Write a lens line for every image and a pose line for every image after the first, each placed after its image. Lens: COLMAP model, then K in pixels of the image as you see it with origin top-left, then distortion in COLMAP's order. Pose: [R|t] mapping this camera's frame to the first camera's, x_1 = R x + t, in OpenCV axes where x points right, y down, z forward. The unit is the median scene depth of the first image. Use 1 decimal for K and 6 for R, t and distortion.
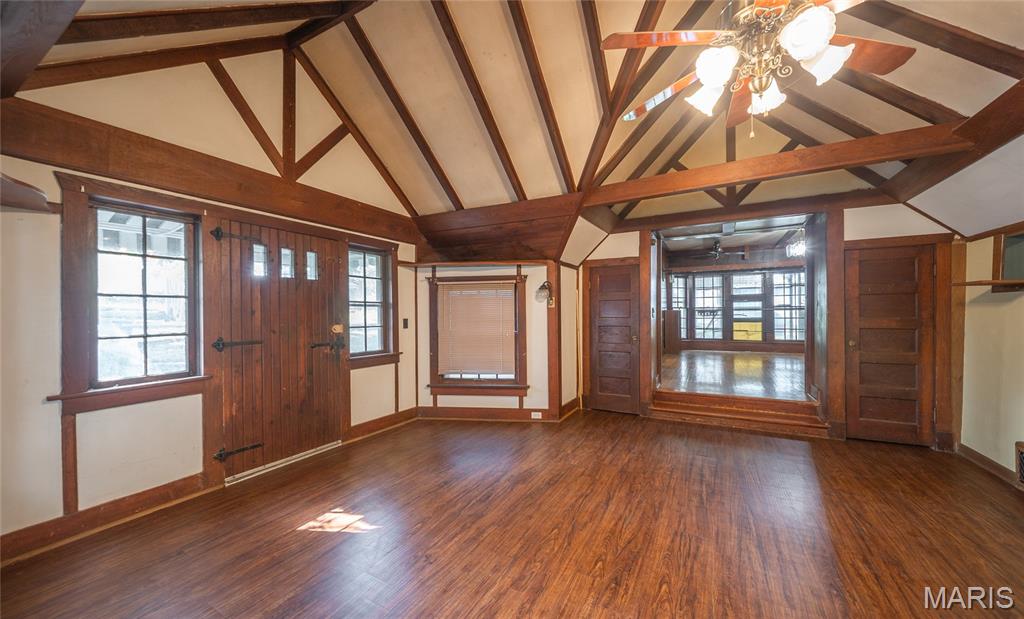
lens RADIAL K [[360.4, 0, 514.2], [0, 360.4, 314.5], [0, 0, 1]] dist [0.000115, 0.000010]
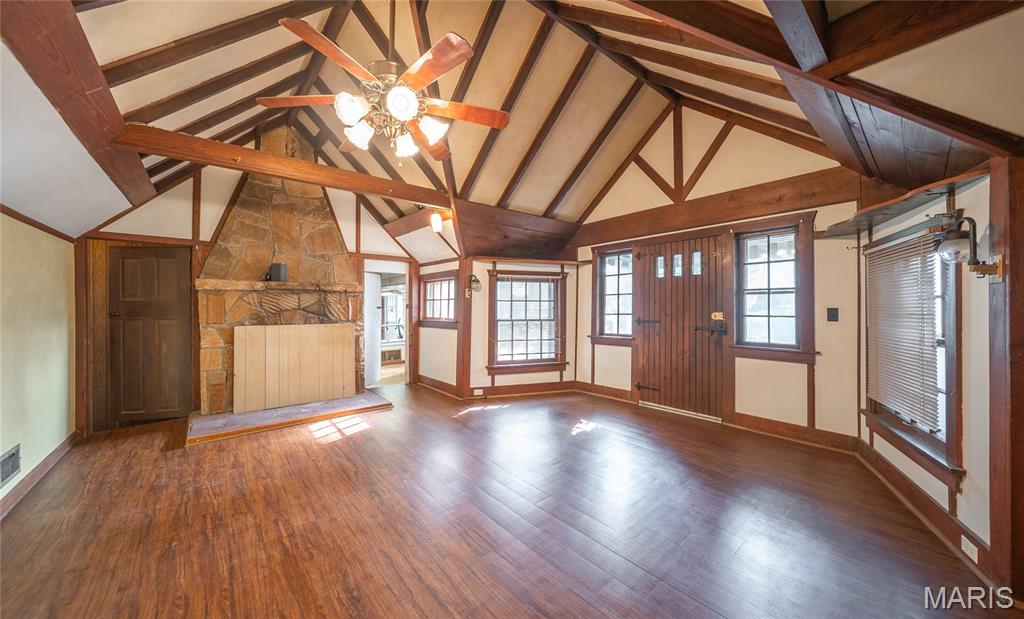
lens RADIAL K [[360.4, 0, 509.7], [0, 360.4, 306.3], [0, 0, 1]] dist [0.000115, 0.000010]
pose [[-0.366485, 0.002763, -0.930420, 1.078502], [0.001605, 0.999996, 0.002338, 0.010068], [0.930423, -0.000636, -0.366488, 1.149528]]
